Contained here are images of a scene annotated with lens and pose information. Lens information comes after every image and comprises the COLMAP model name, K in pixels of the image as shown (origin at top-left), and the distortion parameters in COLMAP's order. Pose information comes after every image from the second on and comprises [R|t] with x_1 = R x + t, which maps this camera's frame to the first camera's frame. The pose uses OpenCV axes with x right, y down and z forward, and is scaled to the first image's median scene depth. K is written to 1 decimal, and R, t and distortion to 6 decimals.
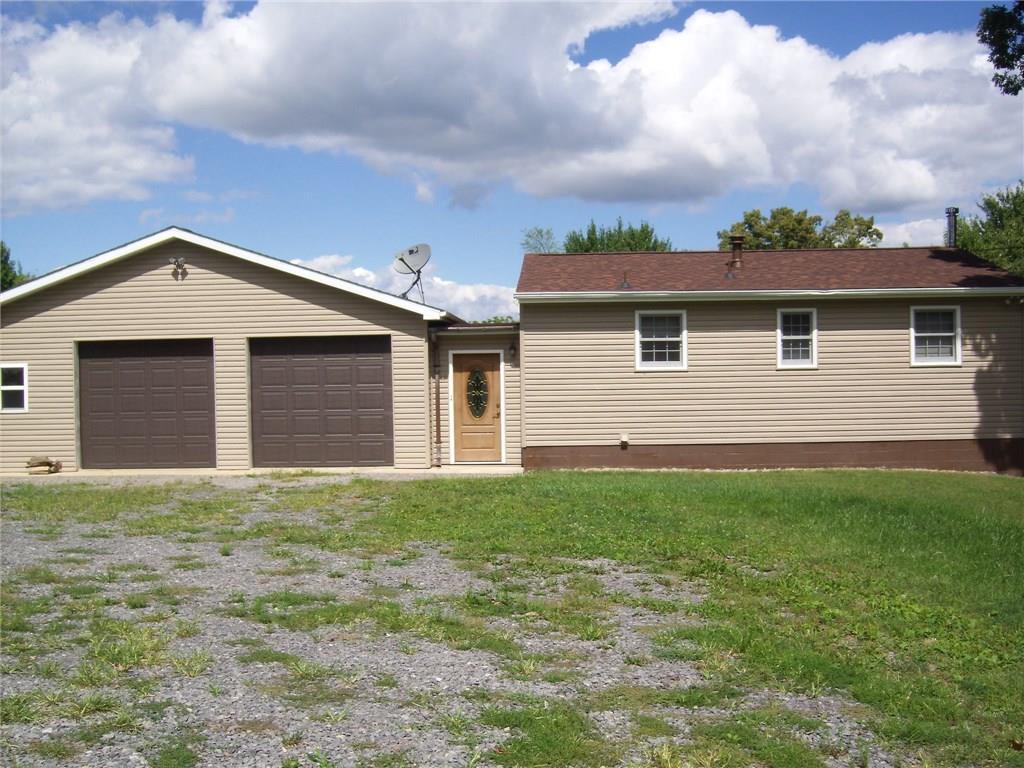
lens RADIAL K [[1000.6, 0, 512.4], [0, 1000.6, 394.4], [0, 0, 1]] dist [-0.088411, -0.003224]
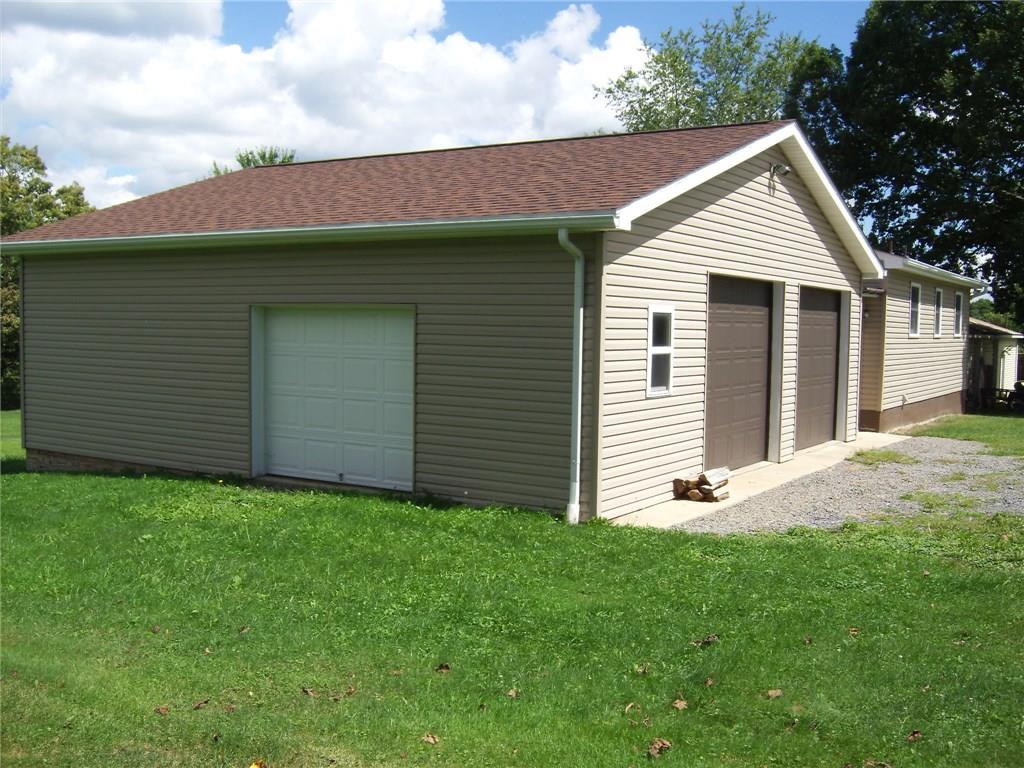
lens RADIAL K [[1069.4, 0, 512.0], [0, 1069.4, 384.0], [0, 0, 1]] dist [-0.101861, 0.012536]
pose [[0.501018, -0.025338, 0.865066, -1.096755], [-0.025133, 0.998724, 0.043809, -0.012062], [-0.865072, -0.043691, 0.499742, 0.794683]]
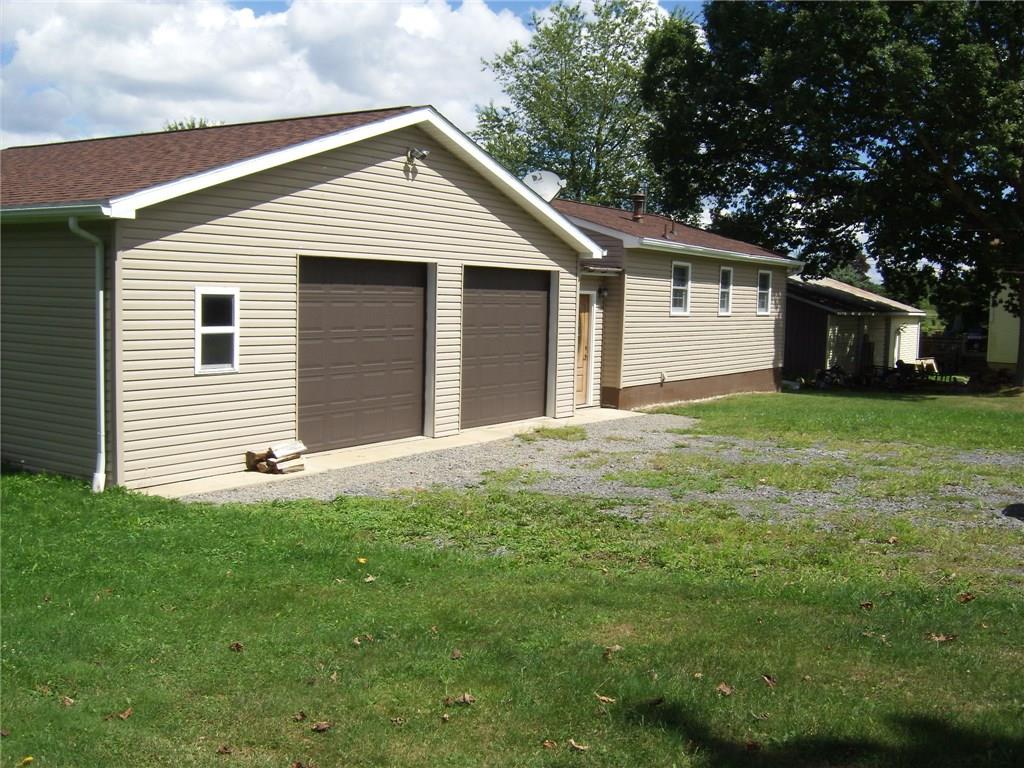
lens RADIAL K [[1069.4, 0, 512.0], [0, 1069.4, 384.0], [0, 0, 1]] dist [-0.101861, 0.012536]
pose [[0.504038, -0.043956, 0.862562, -0.990473], [-0.036329, 0.996741, 0.072023, -0.026738], [-0.862917, -0.067638, 0.500798, 0.549926]]
